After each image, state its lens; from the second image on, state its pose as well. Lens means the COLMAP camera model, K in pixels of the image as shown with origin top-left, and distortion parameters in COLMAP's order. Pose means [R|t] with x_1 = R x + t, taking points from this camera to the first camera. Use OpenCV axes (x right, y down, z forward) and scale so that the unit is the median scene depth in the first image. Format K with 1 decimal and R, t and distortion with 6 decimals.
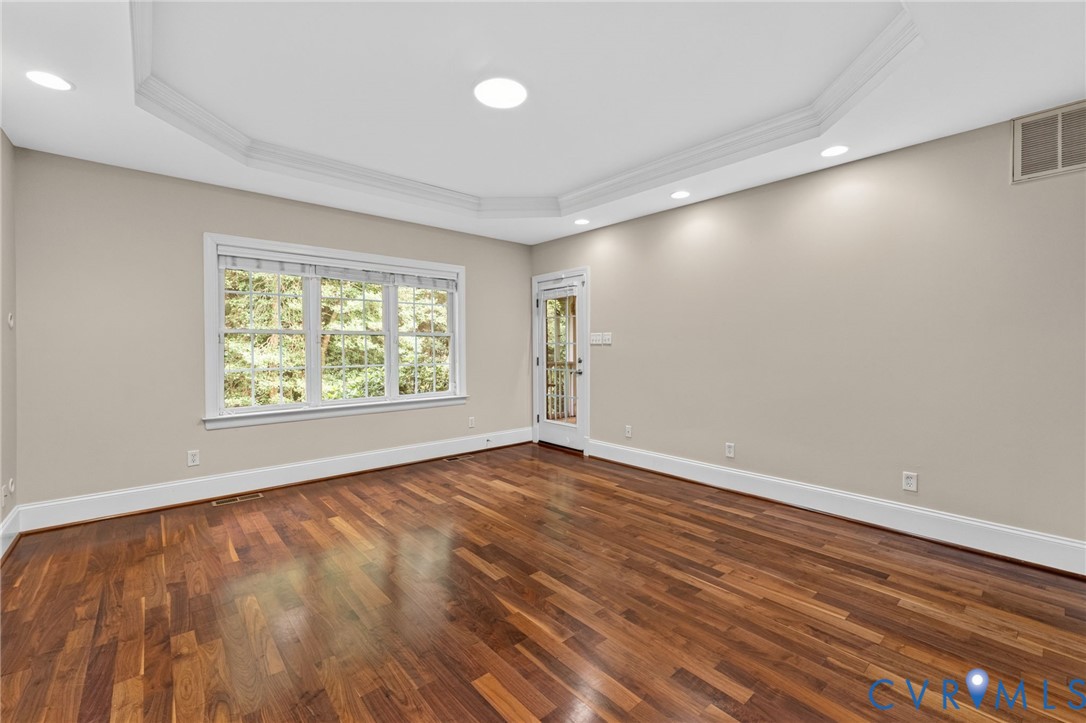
lens RADIAL K [[453.2, 0, 546.4], [0, 453.2, 354.7], [0, 0, 1]] dist [-0.002481, -0.000323]
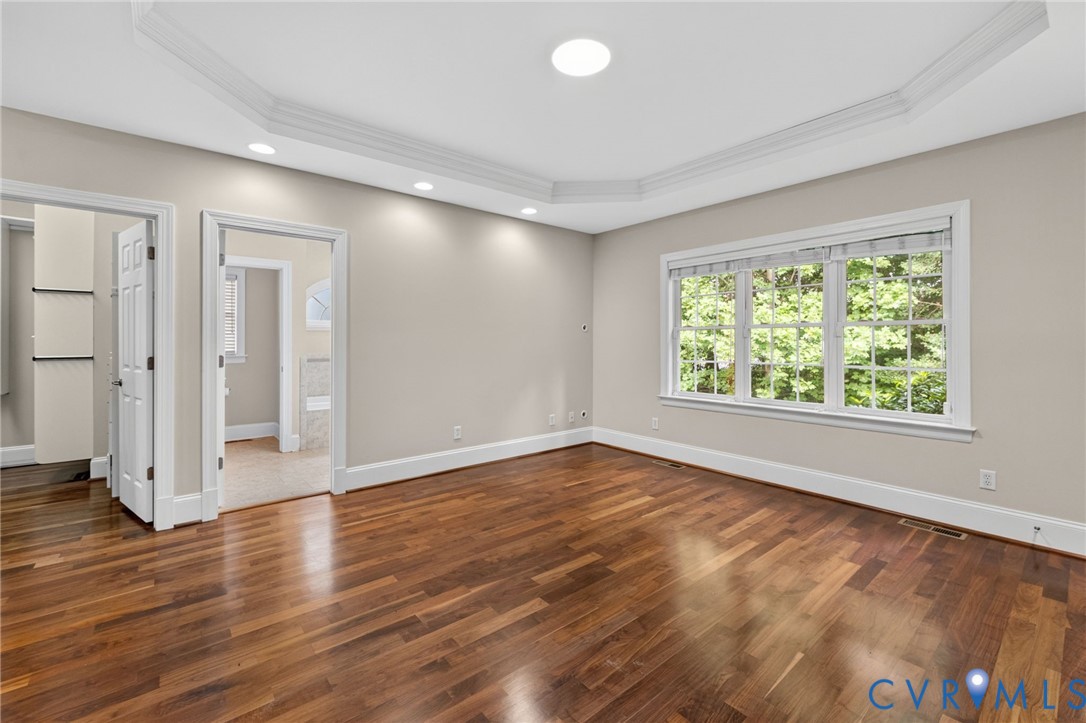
lens RADIAL K [[453.2, 0, 540.9], [0, 453.2, 341.4], [0, 0, 1]] dist [-0.002481, -0.000323]
pose [[-0.030560, 0.000775, -0.999533, 0.594595], [-0.018210, 0.999833, 0.001332, -0.013167], [0.999367, 0.018242, -0.030540, 0.710794]]
